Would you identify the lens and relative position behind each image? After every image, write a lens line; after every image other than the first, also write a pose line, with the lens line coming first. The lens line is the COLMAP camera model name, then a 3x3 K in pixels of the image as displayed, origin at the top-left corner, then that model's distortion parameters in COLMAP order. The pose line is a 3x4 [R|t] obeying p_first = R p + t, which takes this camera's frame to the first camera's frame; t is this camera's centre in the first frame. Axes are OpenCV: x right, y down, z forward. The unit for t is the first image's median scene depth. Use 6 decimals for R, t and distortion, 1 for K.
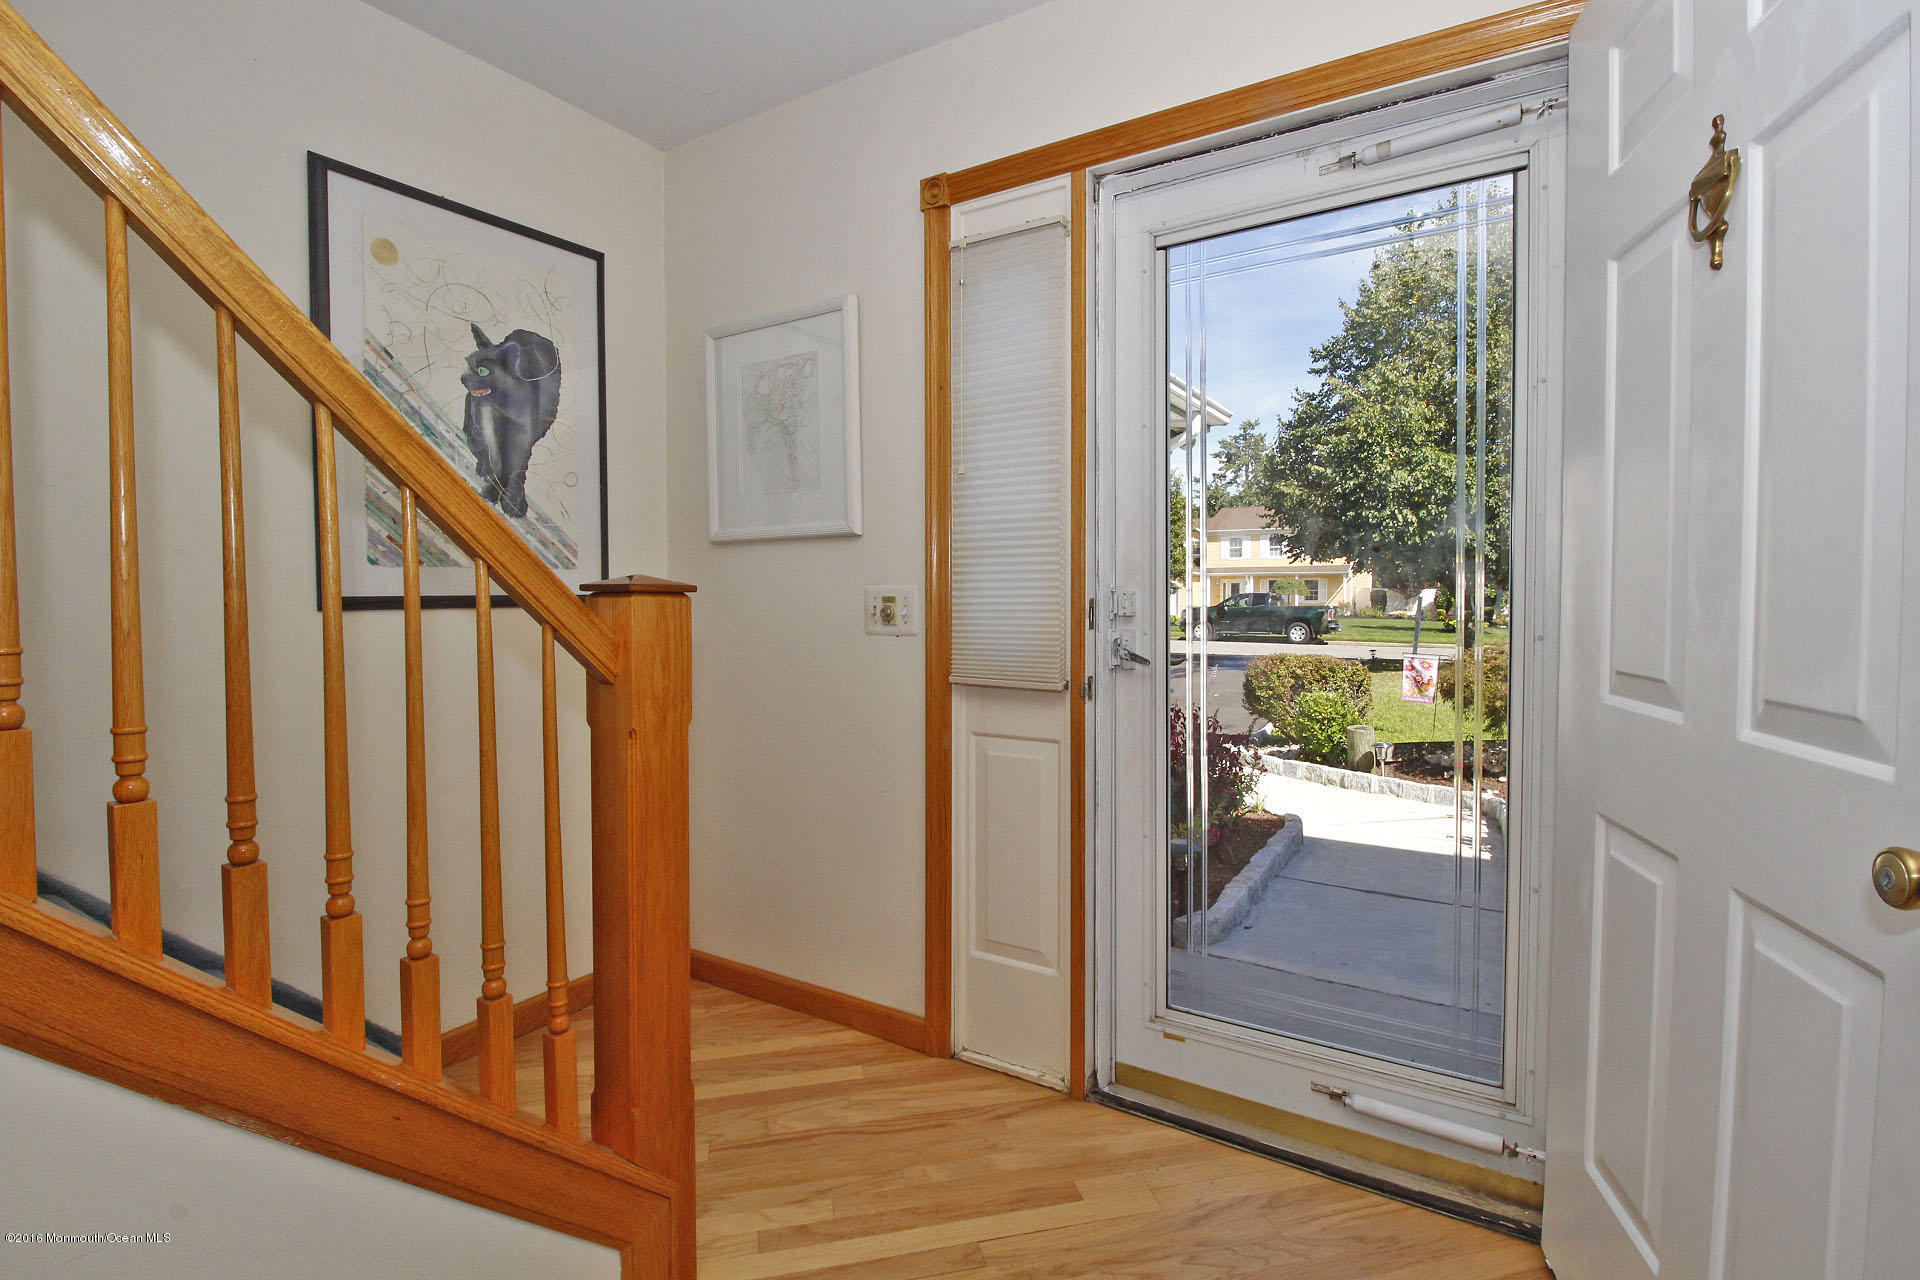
lens RADIAL K [[886.7, 0, 958.6], [0, 886.7, 634.8], [0, 0, 1]] dist [-0.016645, -0.006151]
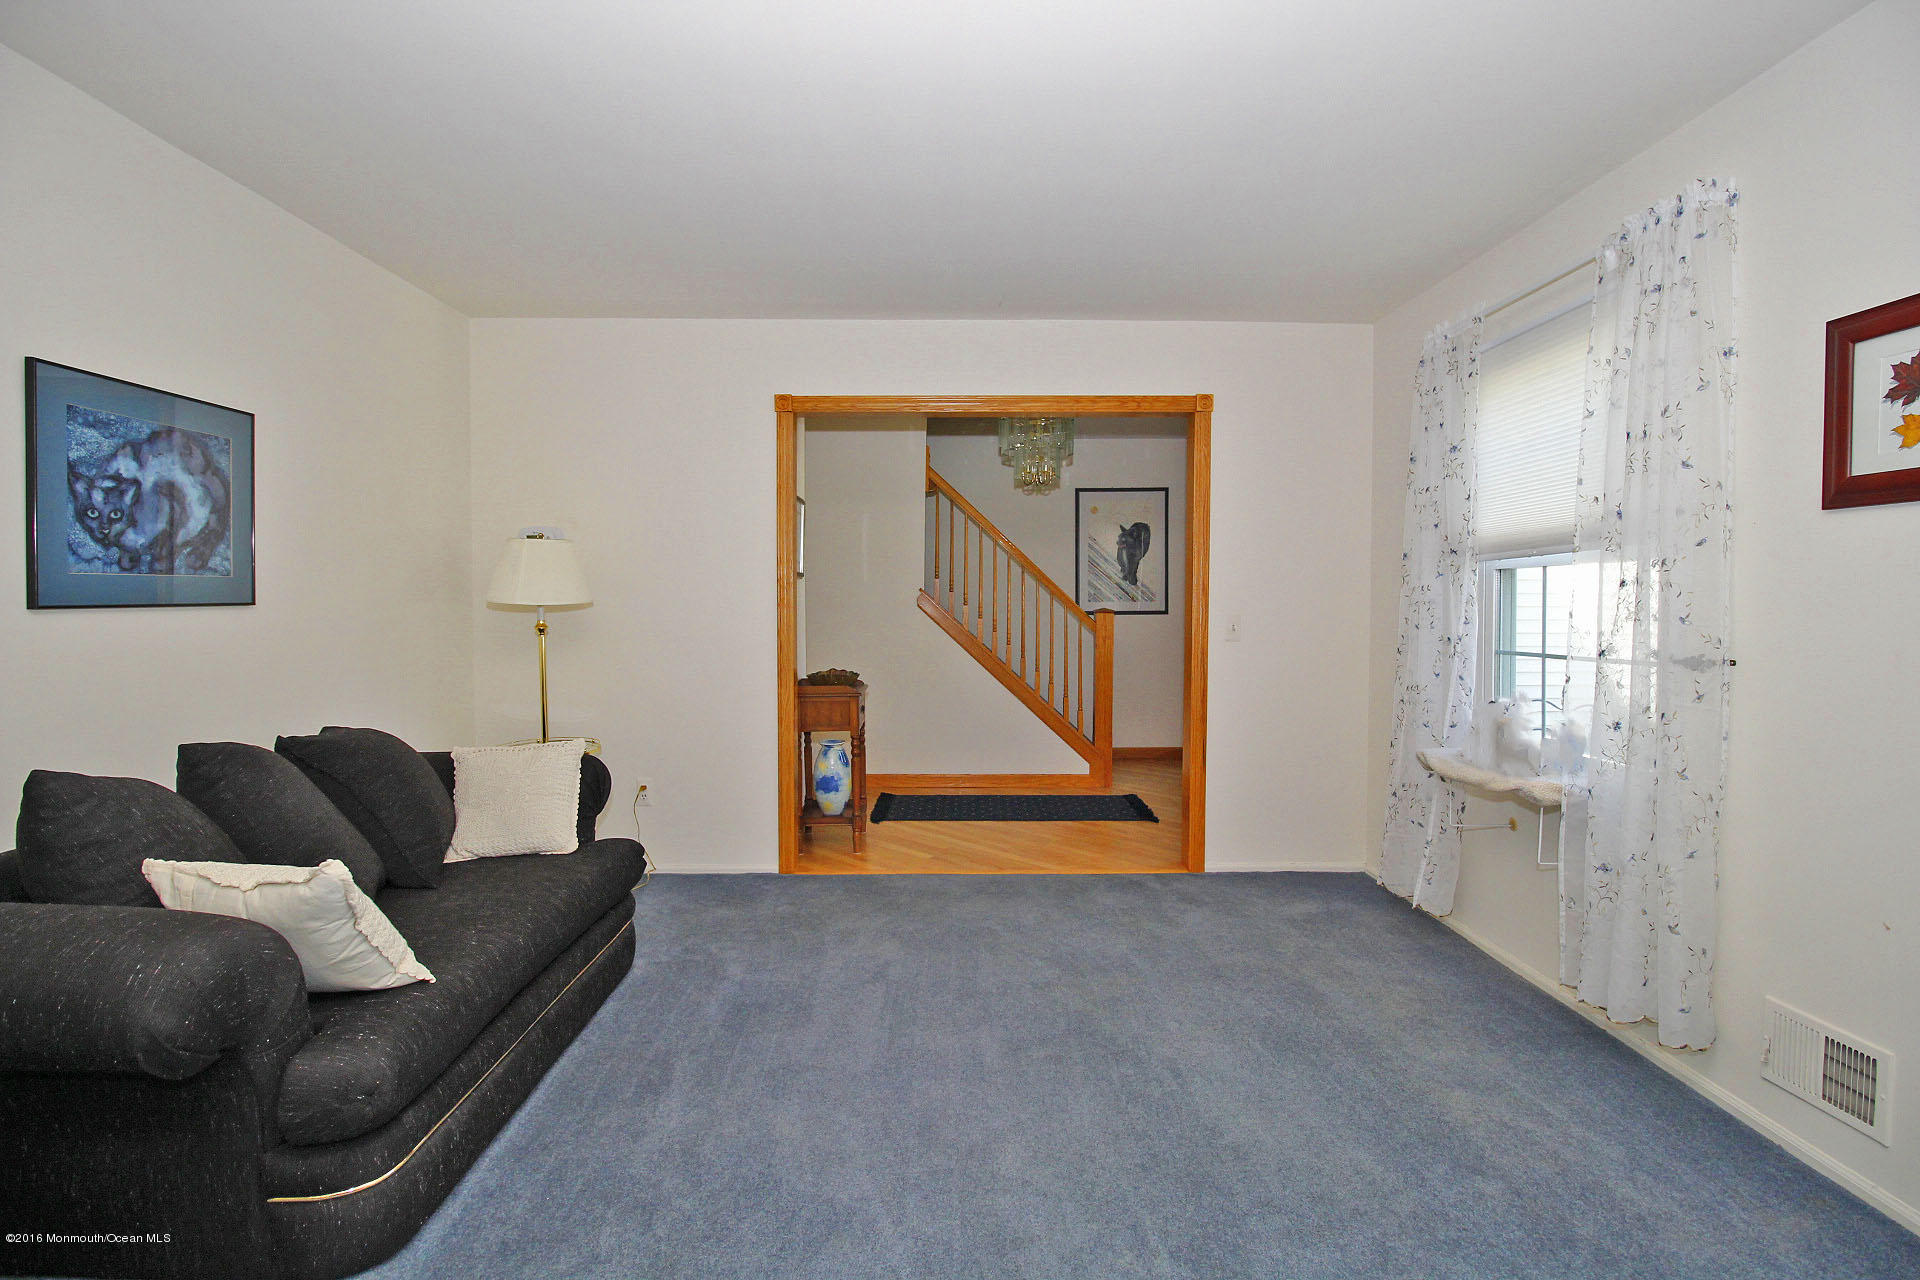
lens RADIAL K [[886.7, 0, 957.5], [0, 886.7, 636.7], [0, 0, 1]] dist [-0.016645, -0.006151]
pose [[0.564672, 0.022032, -0.825021, 1.689269], [-0.030878, 0.999508, 0.005558, 0.046594], [0.824738, 0.022337, 0.565074, -1.225472]]
